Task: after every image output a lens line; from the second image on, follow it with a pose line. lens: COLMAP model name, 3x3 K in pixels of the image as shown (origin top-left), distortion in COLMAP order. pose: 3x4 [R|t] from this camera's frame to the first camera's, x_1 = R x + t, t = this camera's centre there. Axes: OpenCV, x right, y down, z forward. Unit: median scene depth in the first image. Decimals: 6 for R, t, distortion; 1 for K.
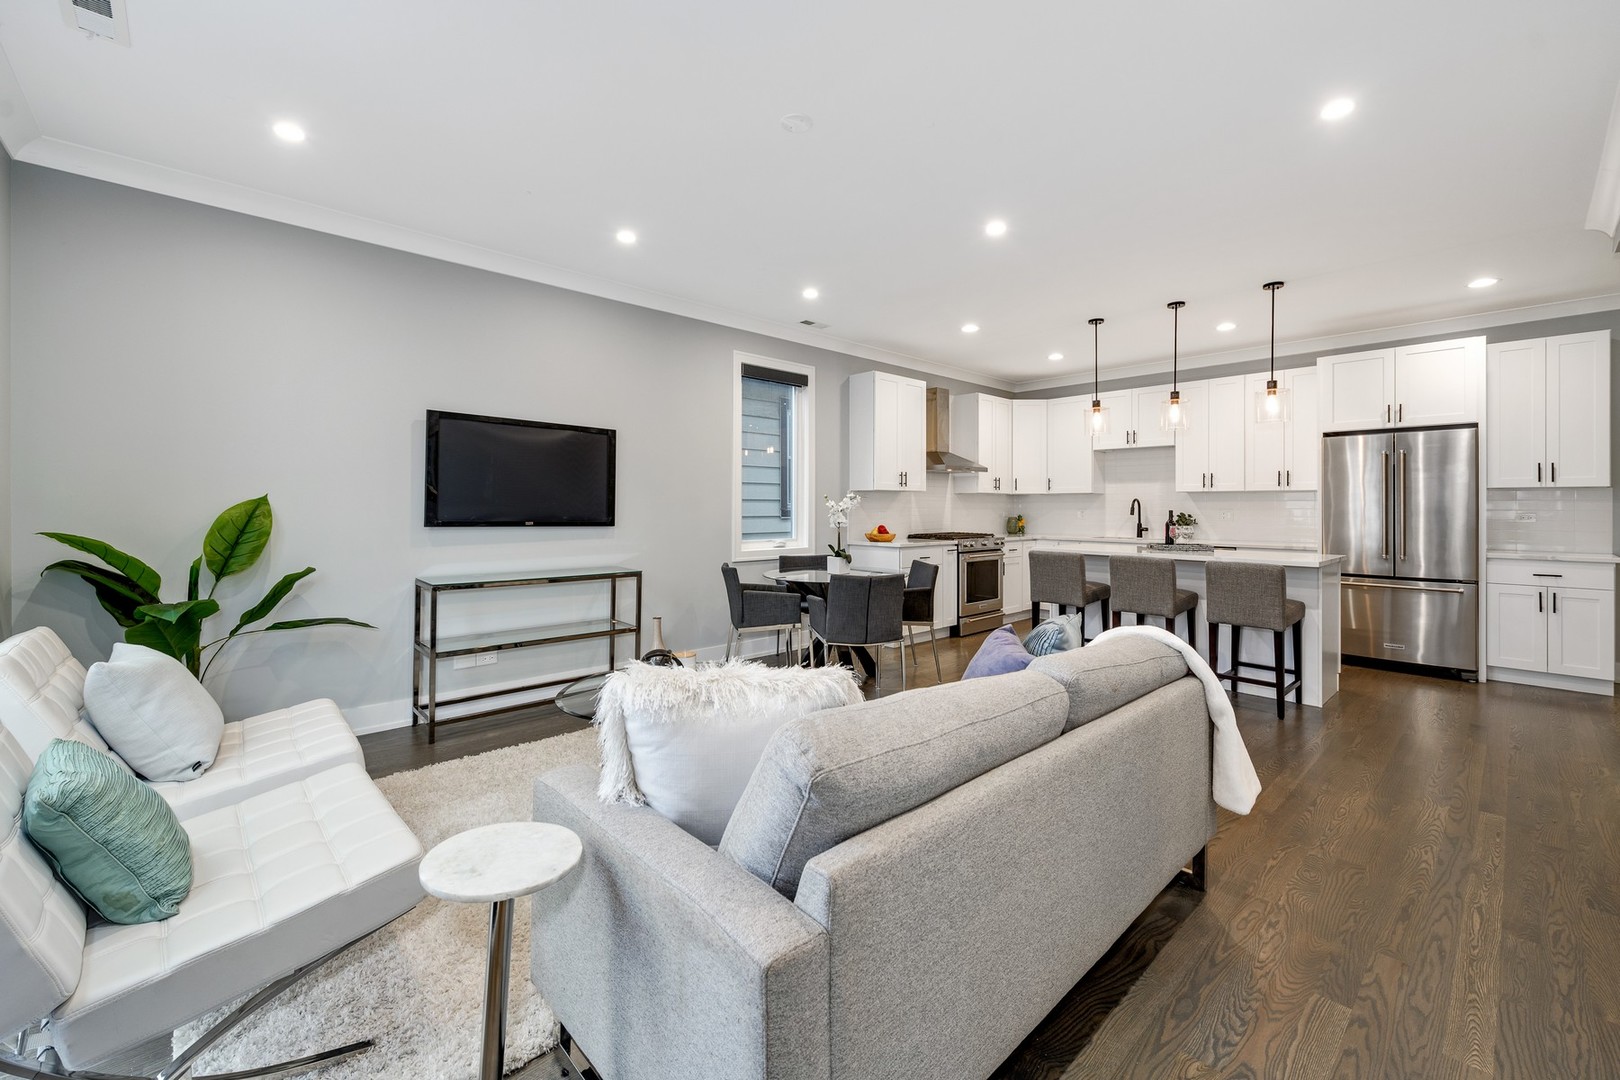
lens RADIAL K [[657.0, 0, 877.9], [0, 657.0, 503.1], [0, 0, 1]] dist [0.001645, -0.000399]
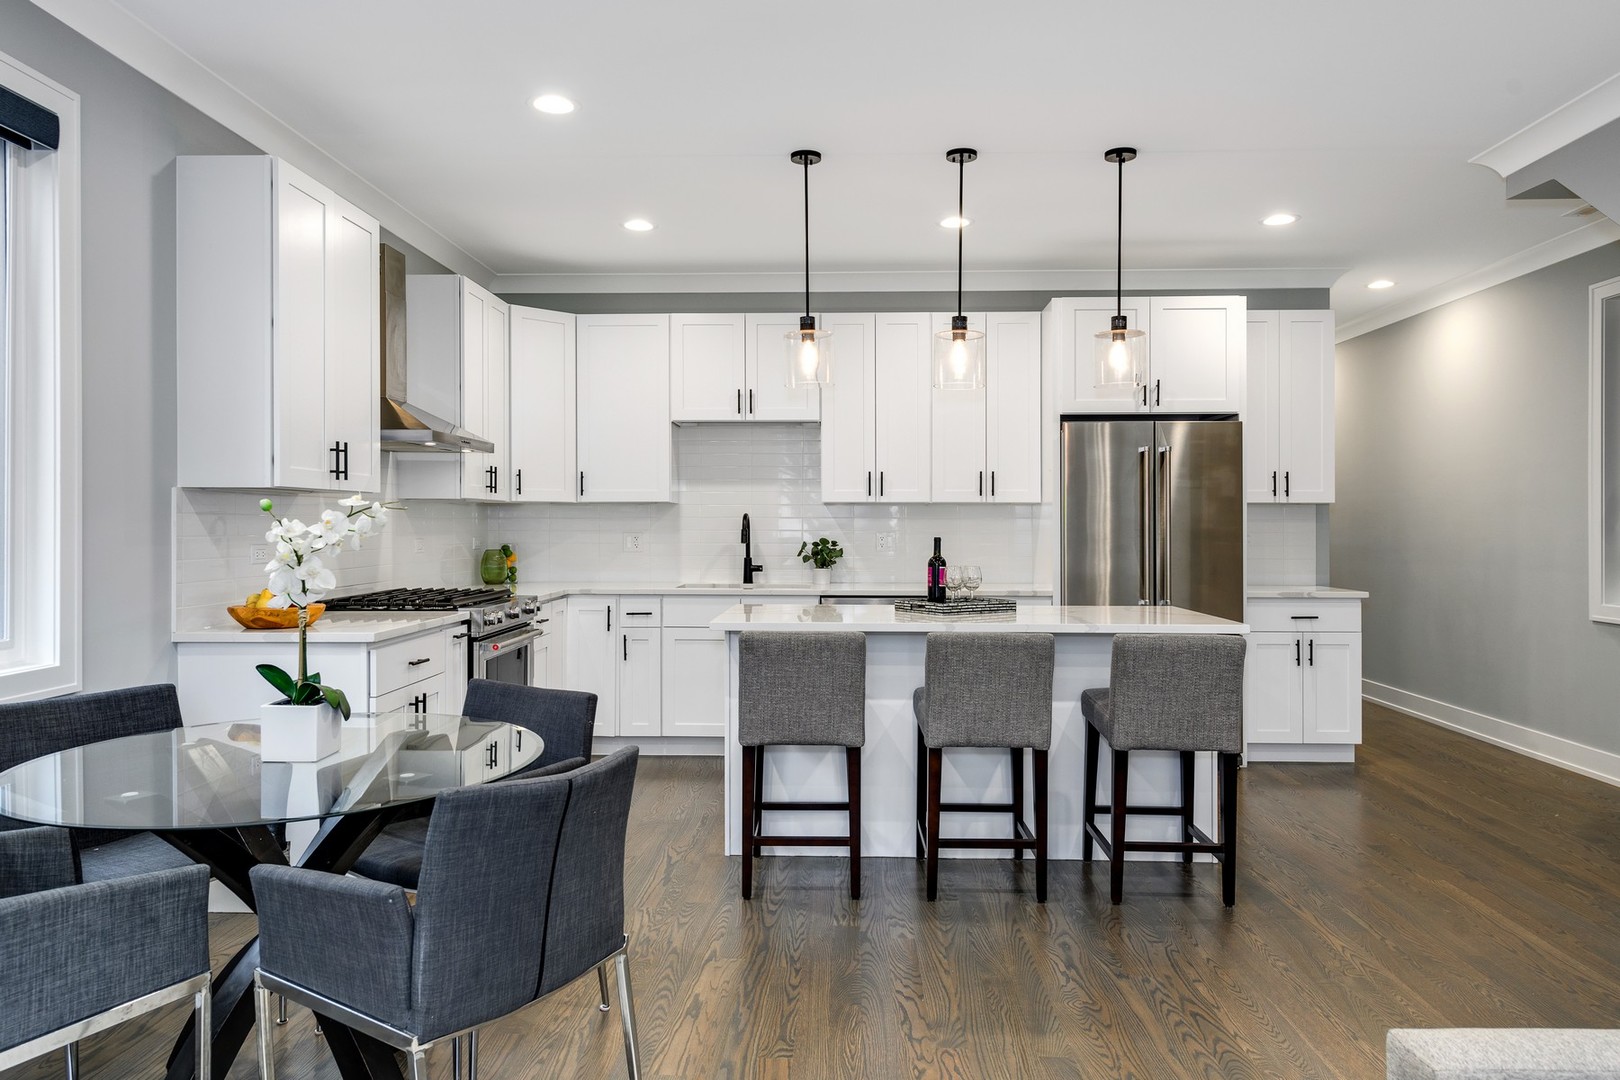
lens RADIAL K [[1027.0, 0, 835.3], [0, 1027.0, 523.1], [0, 0, 1]] dist [0.009039, -0.004297]
pose [[0.745728, -0.000802, 0.666250, -0.175408], [-0.004037, 0.999975, 0.005722, -0.005215], [-0.666238, -0.006957, 0.745707, 0.425597]]
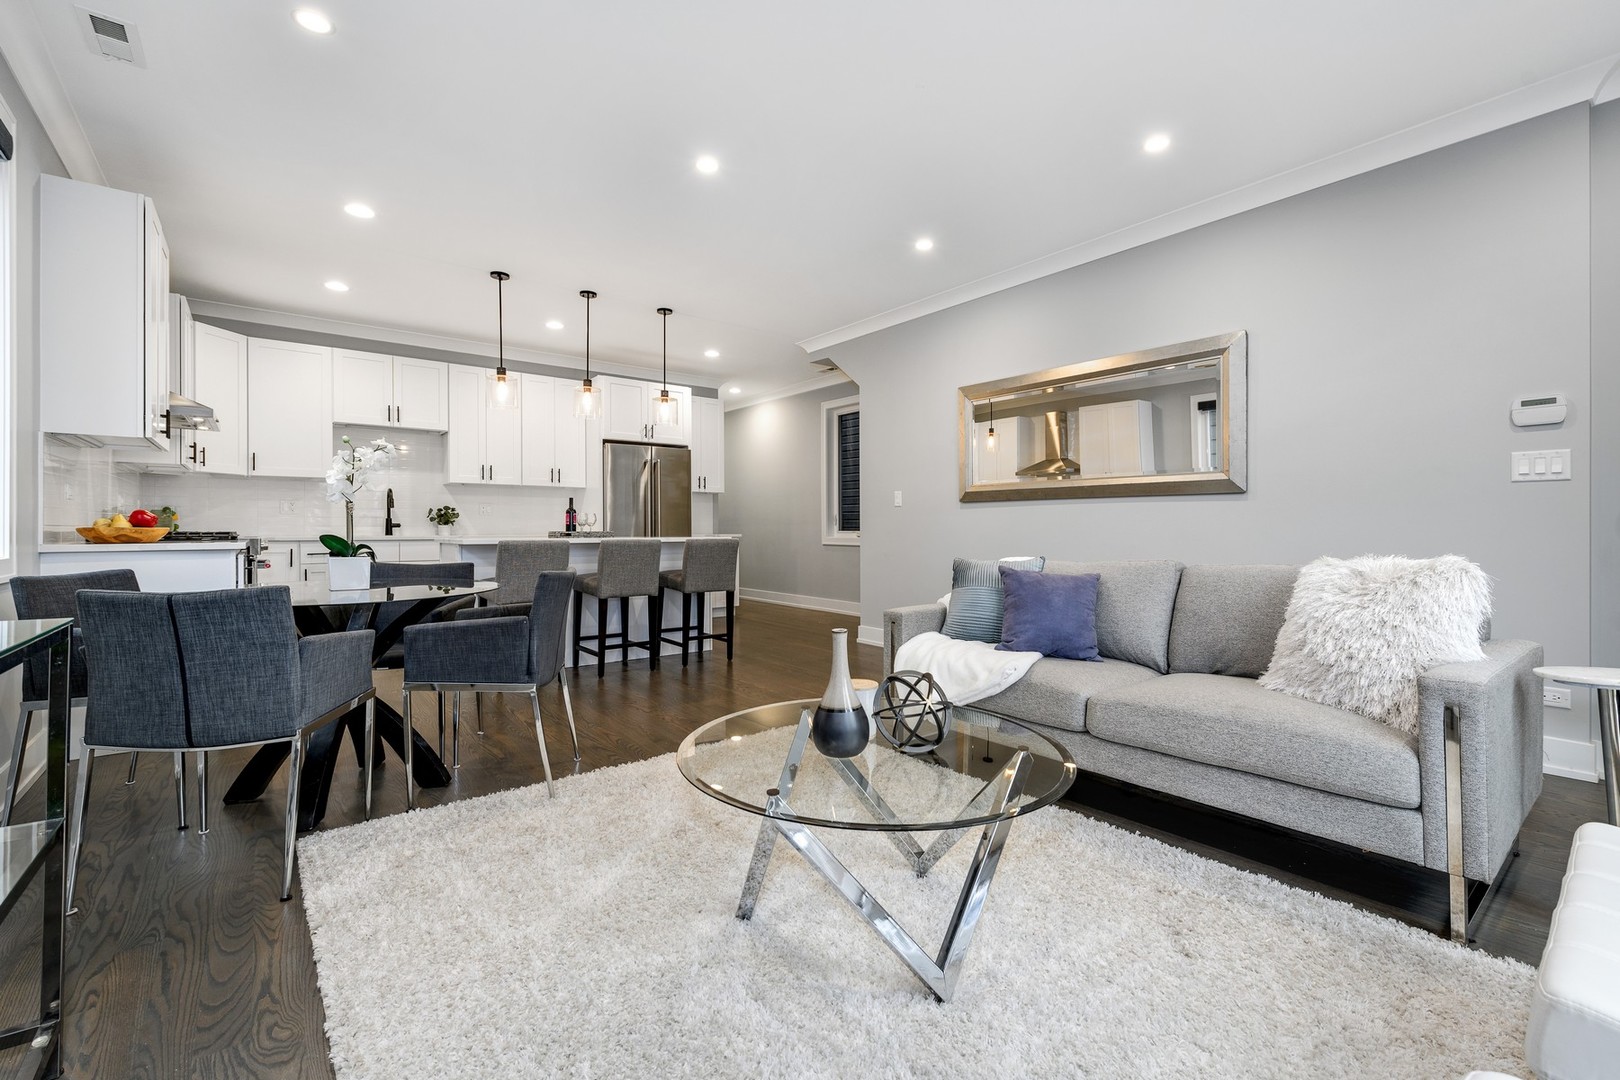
lens RADIAL K [[657.0, 0, 792.6], [0, 657.0, 523.6], [0, 0, 1]] dist [0.001645, -0.000399]
pose [[0.165641, 0.001259, 0.986185, -0.472636], [-0.007339, 0.999973, -0.000044, 0.047160], [-0.986159, -0.007230, 0.165645, 0.502540]]
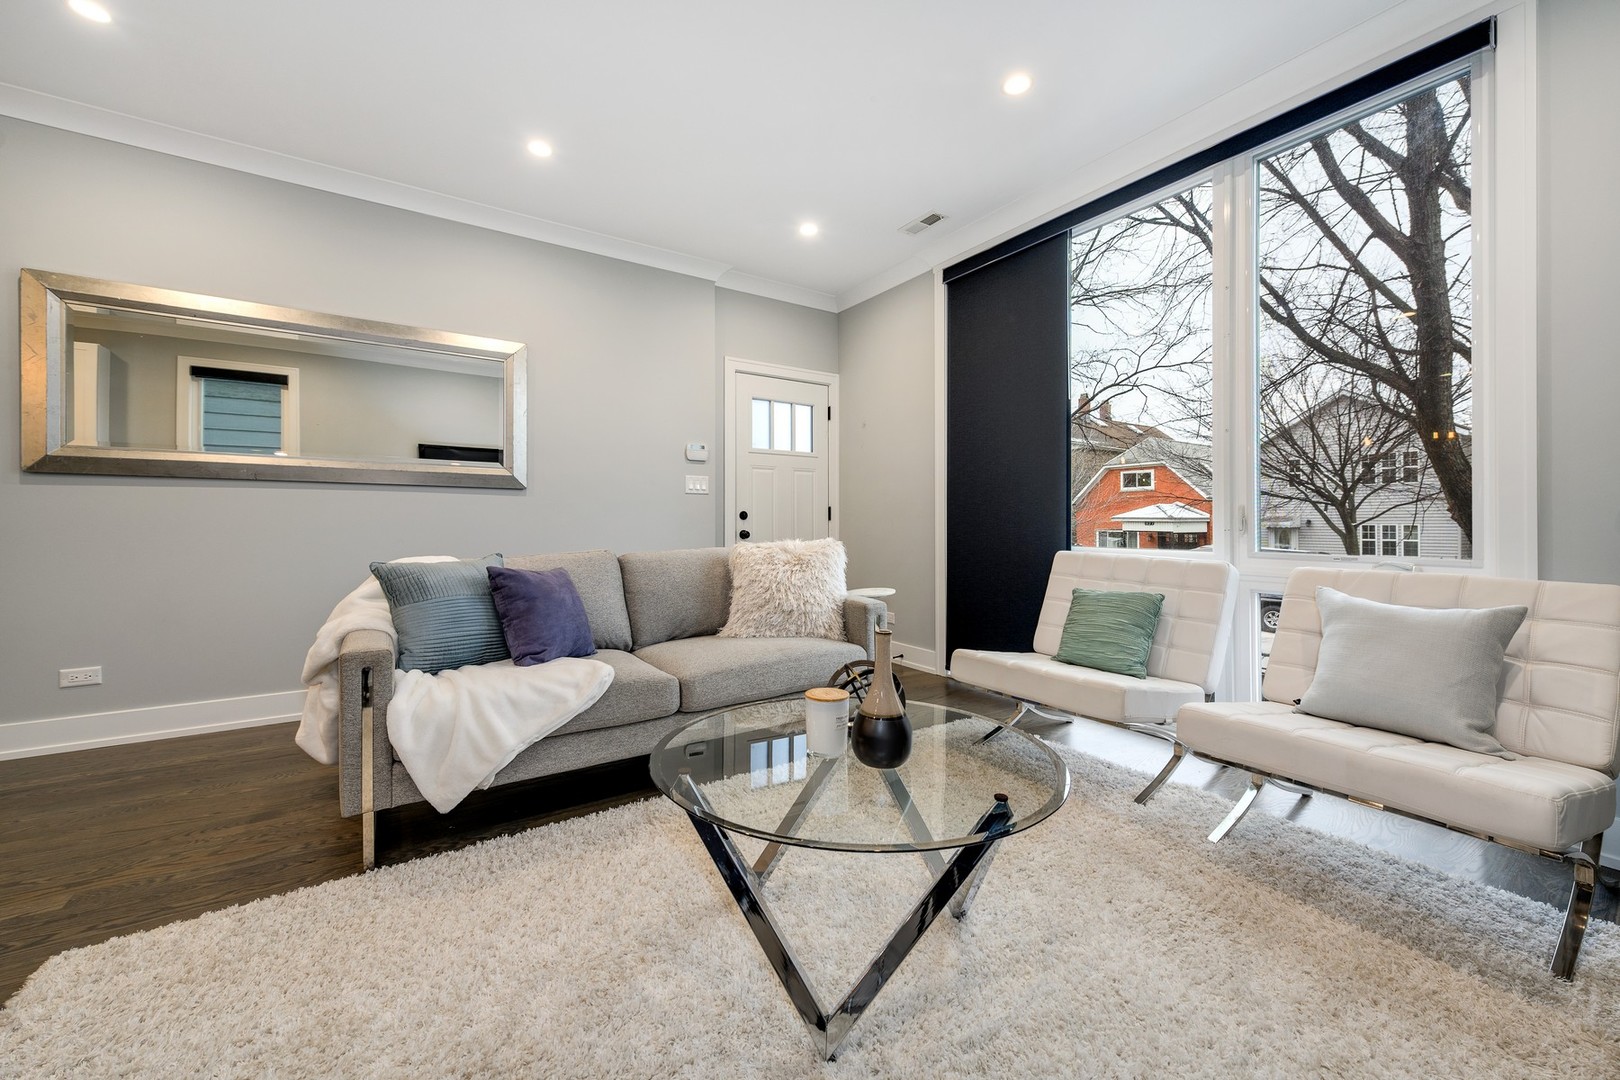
lens RADIAL K [[635.3, 0, 830.7], [0, 635.3, 522.6], [0, 0, 1]] dist [0.000148, -0.000089]
pose [[-0.977136, -0.010522, 0.212353, -0.221782], [-0.012492, 0.999890, -0.007935, 0.051416], [-0.212247, -0.010406, -0.977161, 0.788606]]
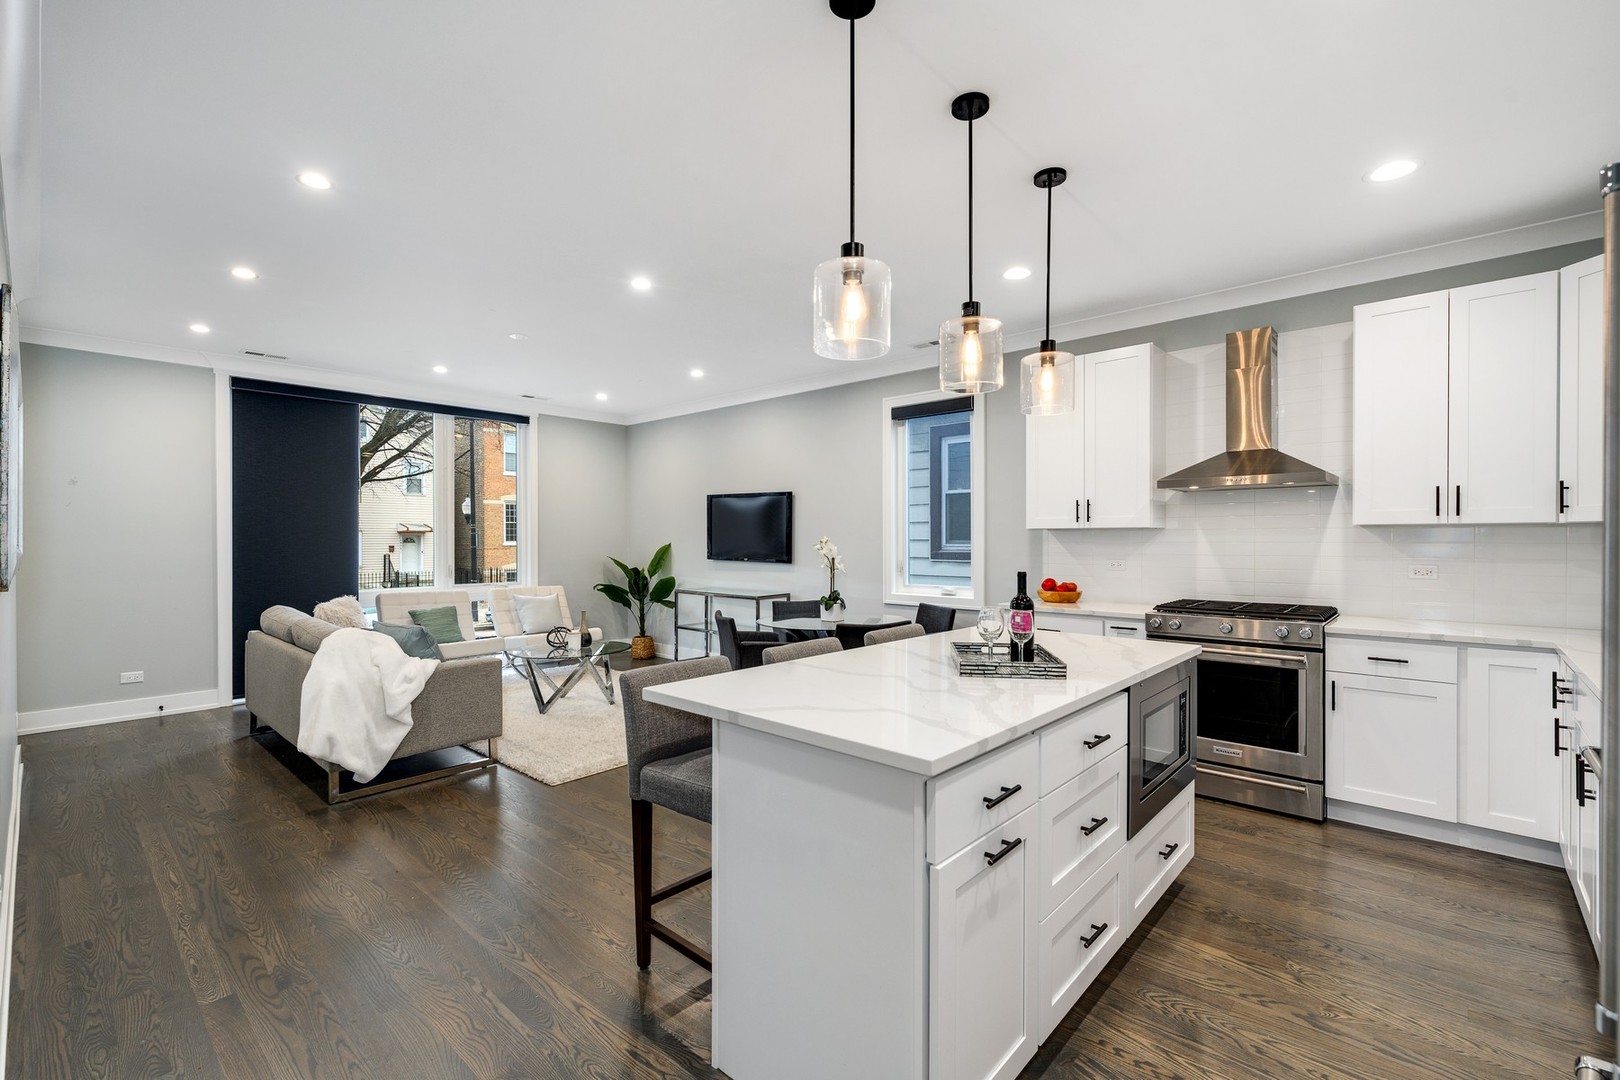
lens RADIAL K [[716.0, 0, 812.1], [0, 716.0, 545.2], [0, 0, 1]] dist [0.004898, -0.001193]
pose [[0.031980, 0.008146, -0.999455, 0.897634], [0.007628, 0.999936, 0.008394, -0.011767], [0.999459, -0.007892, 0.031916, 0.842683]]
